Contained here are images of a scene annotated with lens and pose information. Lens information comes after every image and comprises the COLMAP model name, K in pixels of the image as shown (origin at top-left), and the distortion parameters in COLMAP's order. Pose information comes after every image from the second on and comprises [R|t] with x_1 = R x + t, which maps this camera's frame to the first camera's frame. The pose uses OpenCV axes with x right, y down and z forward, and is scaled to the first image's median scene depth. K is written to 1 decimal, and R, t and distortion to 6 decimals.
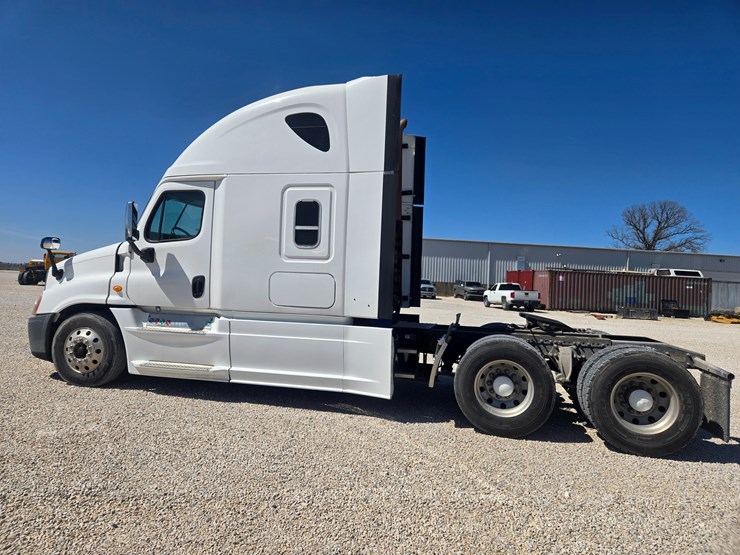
lens RADIAL K [[494.0, 0, 359.3], [0, 494.0, 269.9], [0, 0, 1]] dist [0.083620, -0.069602]
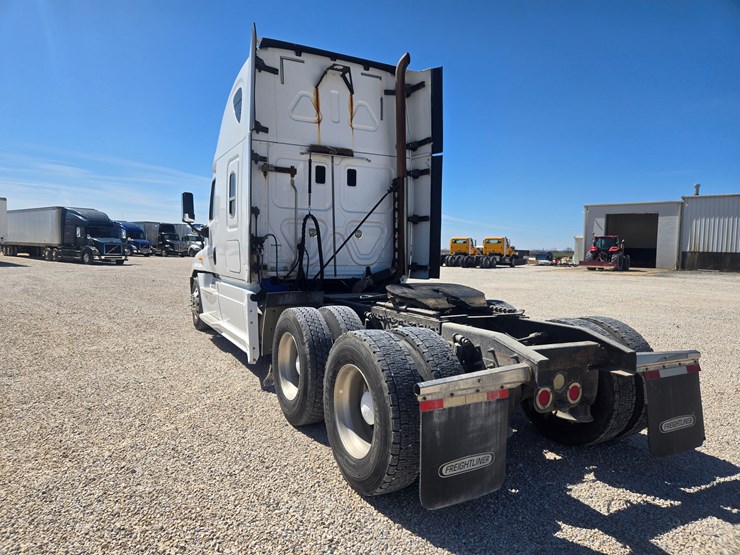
lens RADIAL K [[493.5, 0, 360.6], [0, 493.5, 275.3], [0, 0, 1]] dist [0.077365, -0.059303]
pose [[0.659084, 0.008335, -0.752023, 0.833091], [0.025049, 0.999141, 0.033027, 0.049874], [0.751652, -0.040605, 0.658309, 0.454479]]
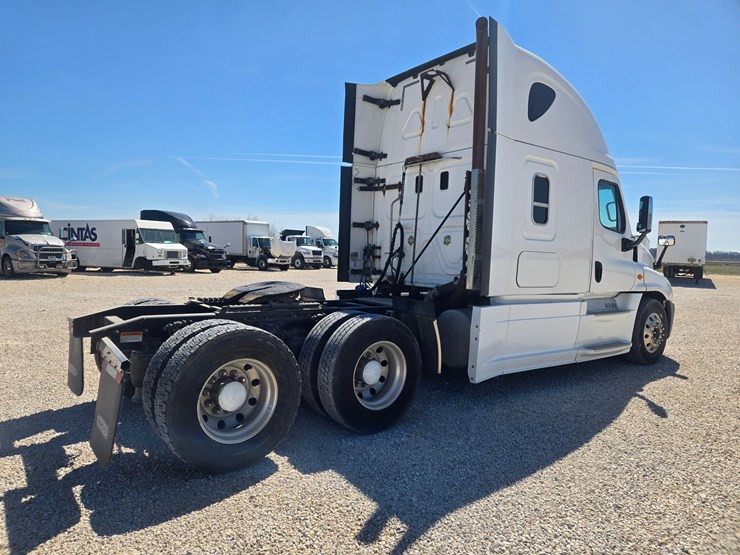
lens RADIAL K [[494.9, 0, 361.8], [0, 494.9, 270.7], [0, 0, 1]] dist [0.076382, -0.055025]
pose [[-0.624285, -0.036199, -0.780358, 0.893808], [-0.042475, 0.999021, -0.012362, 0.074078], [0.780041, 0.025428, -0.625211, 1.615531]]
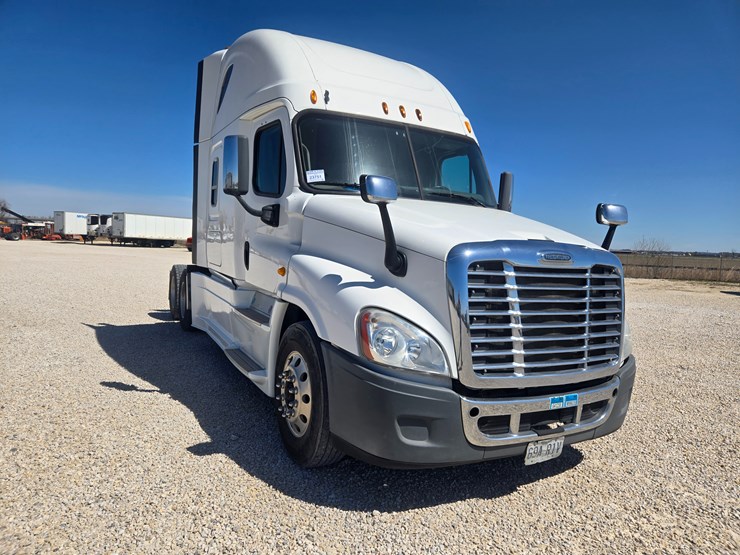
lens RADIAL K [[495.3, 0, 371.9], [0, 495.3, 279.2], [0, 0, 1]] dist [0.074420, -0.053448]
pose [[-0.668887, -0.130405, 0.731836, -0.937952], [-0.090129, 0.991457, 0.094290, -0.011632], [-0.737880, -0.002890, -0.674926, 1.728438]]
